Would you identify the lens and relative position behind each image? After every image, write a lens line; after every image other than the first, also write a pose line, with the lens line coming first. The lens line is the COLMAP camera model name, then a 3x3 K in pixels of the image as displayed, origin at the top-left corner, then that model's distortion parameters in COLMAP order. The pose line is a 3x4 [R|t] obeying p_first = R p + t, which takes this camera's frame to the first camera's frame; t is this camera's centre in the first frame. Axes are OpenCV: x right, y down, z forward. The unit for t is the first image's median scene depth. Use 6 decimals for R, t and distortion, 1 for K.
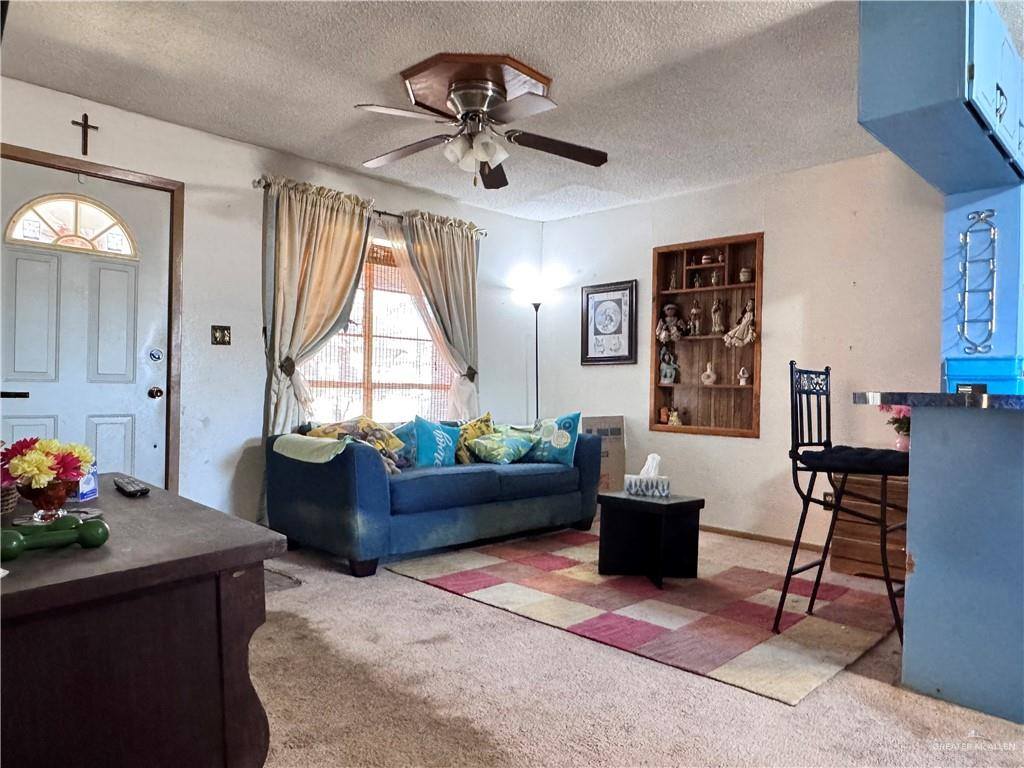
lens RADIAL K [[682.6, 0, 512.0], [0, 682.6, 384.0], [0, 0, 1]] dist [-0.002506, -0.000766]
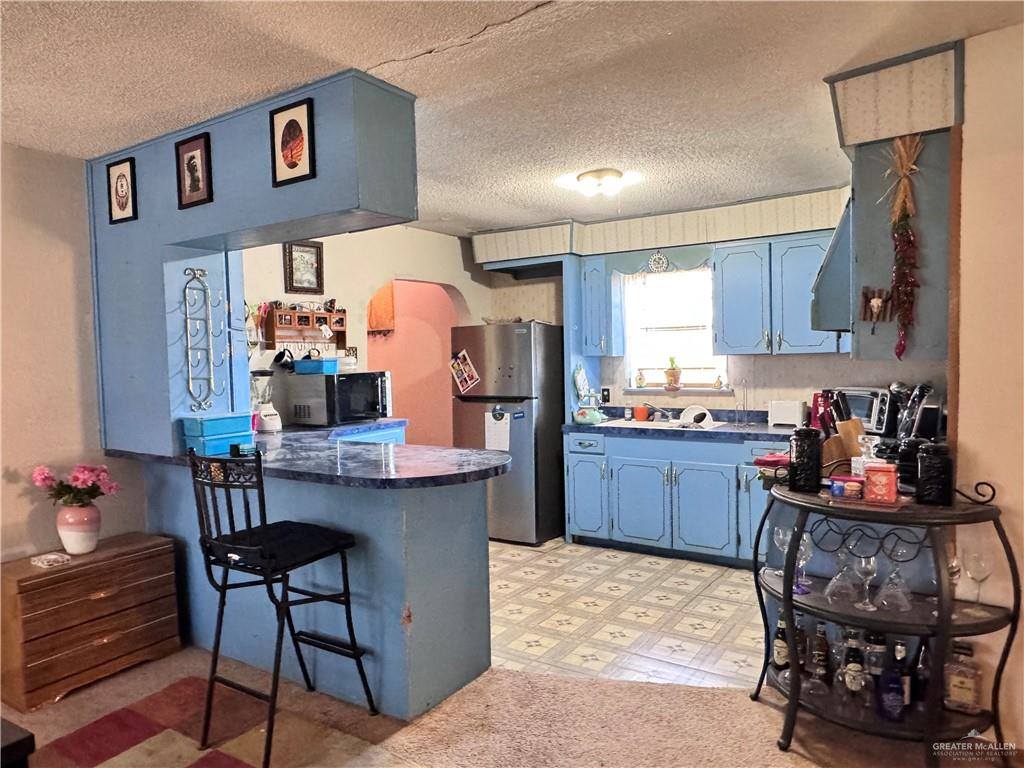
lens RADIAL K [[682.6, 0, 512.0], [0, 682.6, 384.0], [0, 0, 1]] dist [-0.002506, -0.000766]
pose [[-0.203096, -0.077687, 0.976072, -0.413557], [0.020732, 0.996283, 0.083610, -0.166104], [-0.978939, 0.037217, -0.200730, 0.785012]]
